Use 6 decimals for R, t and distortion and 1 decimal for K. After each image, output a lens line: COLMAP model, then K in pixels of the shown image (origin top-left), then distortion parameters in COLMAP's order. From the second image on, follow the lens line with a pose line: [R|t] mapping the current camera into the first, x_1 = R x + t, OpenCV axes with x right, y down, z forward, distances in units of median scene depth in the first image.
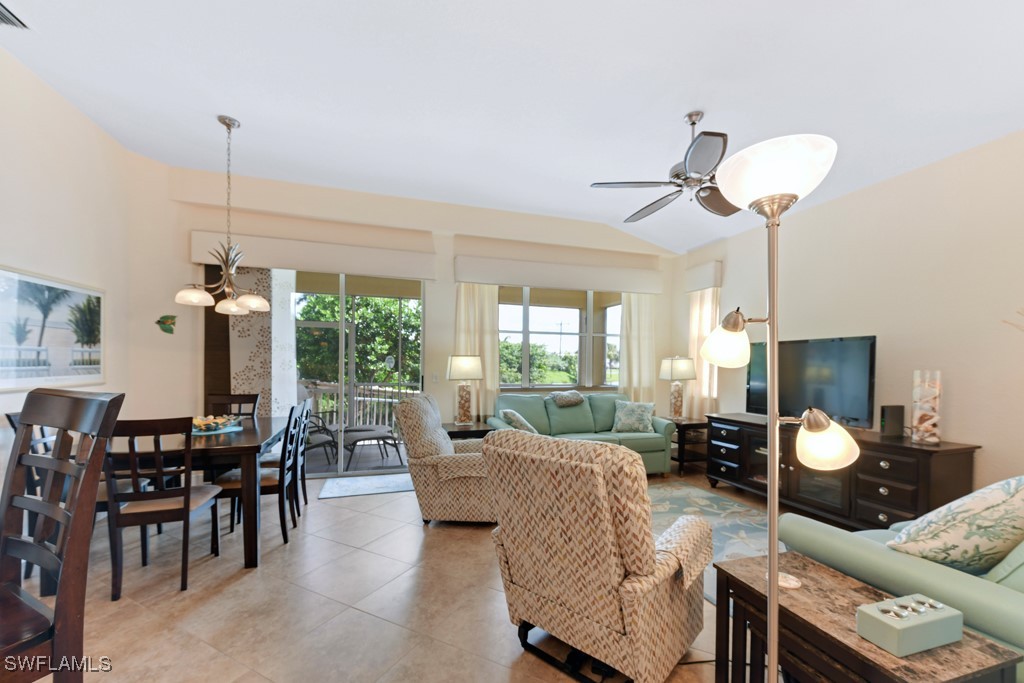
lens RADIAL K [[406.4, 0, 509.0], [0, 406.4, 369.5], [0, 0, 1]] dist [0.001010, 0.000164]
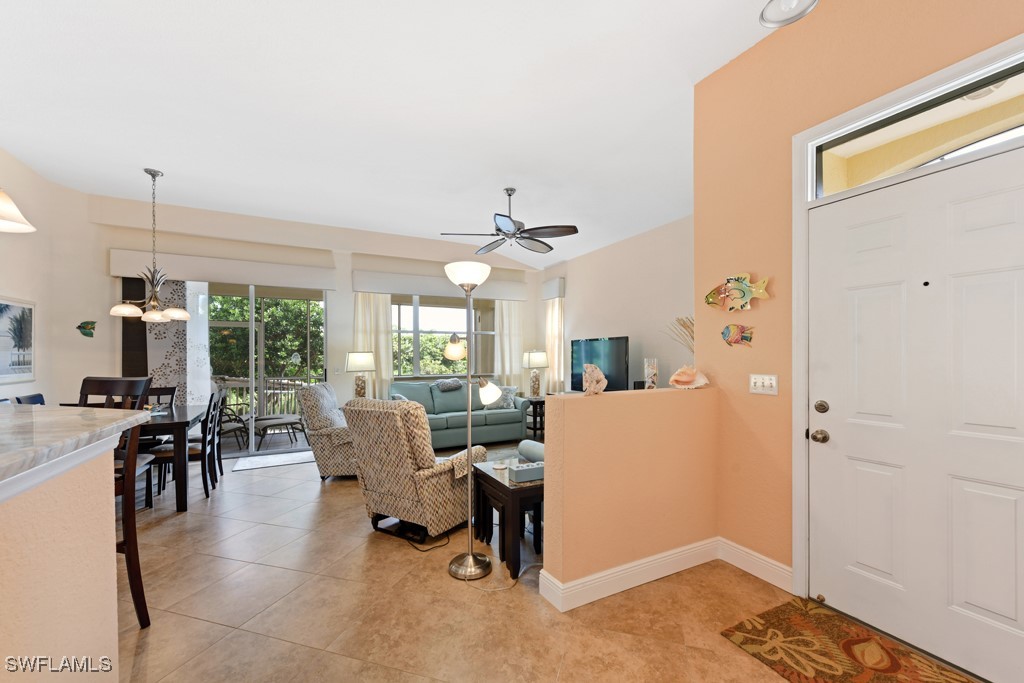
lens RADIAL K [[412.8, 0, 511.6], [0, 412.8, 355.3], [0, 0, 1]] dist [0.001992, 0.000259]
pose [[0.984697, -0.015582, 0.173576, 0.134278], [0.018140, 0.999749, -0.013160, 0.001147], [-0.173328, 0.016107, 0.984732, -0.342238]]
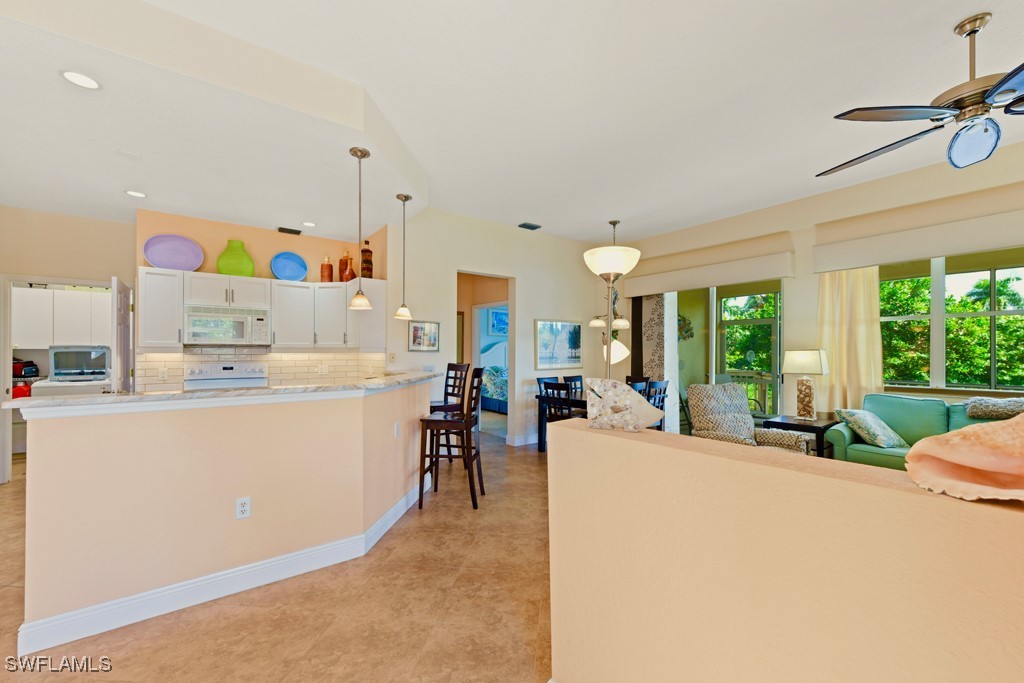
lens RADIAL K [[405.3, 0, 511.2], [0, 405.3, 350.0], [0, 0, 1]] dist [0.001473, 0.000163]
pose [[0.344508, -0.015554, -0.938655, 0.601306], [-0.008375, 0.999772, -0.019641, -0.008554], [0.938746, 0.014627, 0.344299, -0.017849]]
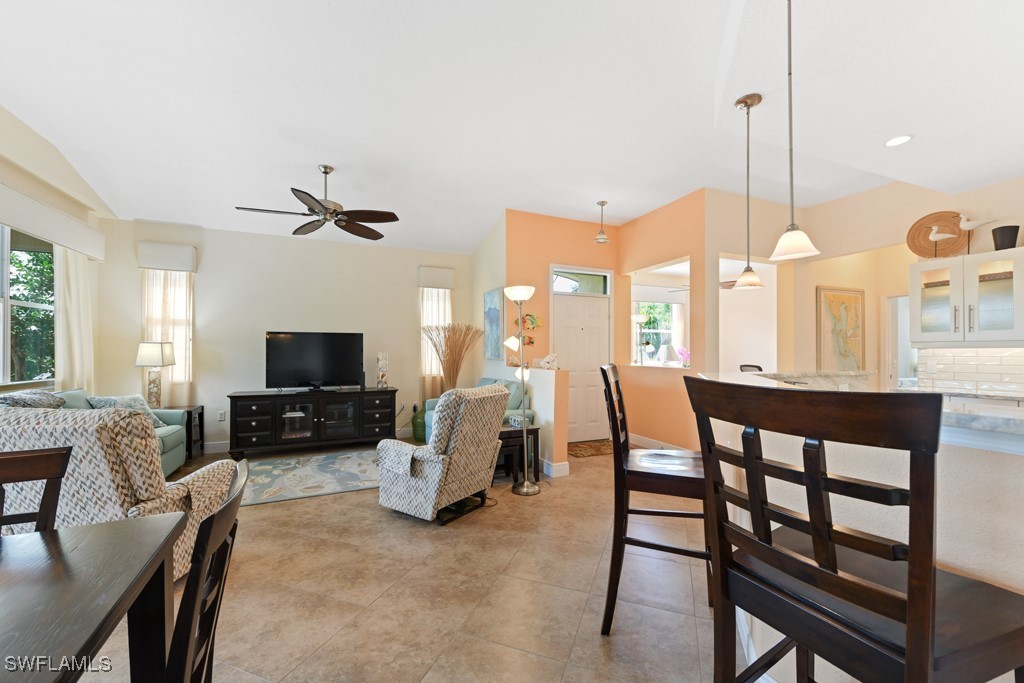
lens RADIAL K [[423.4, 0, 512.8], [0, 423.4, 346.8], [0, 0, 1]] dist [0.000870, 0.000073]
pose [[-0.128394, -0.005622, 0.991707, -0.739681], [0.008049, 0.999945, 0.006710, -0.020993], [-0.991691, 0.008844, -0.128342, 0.403901]]
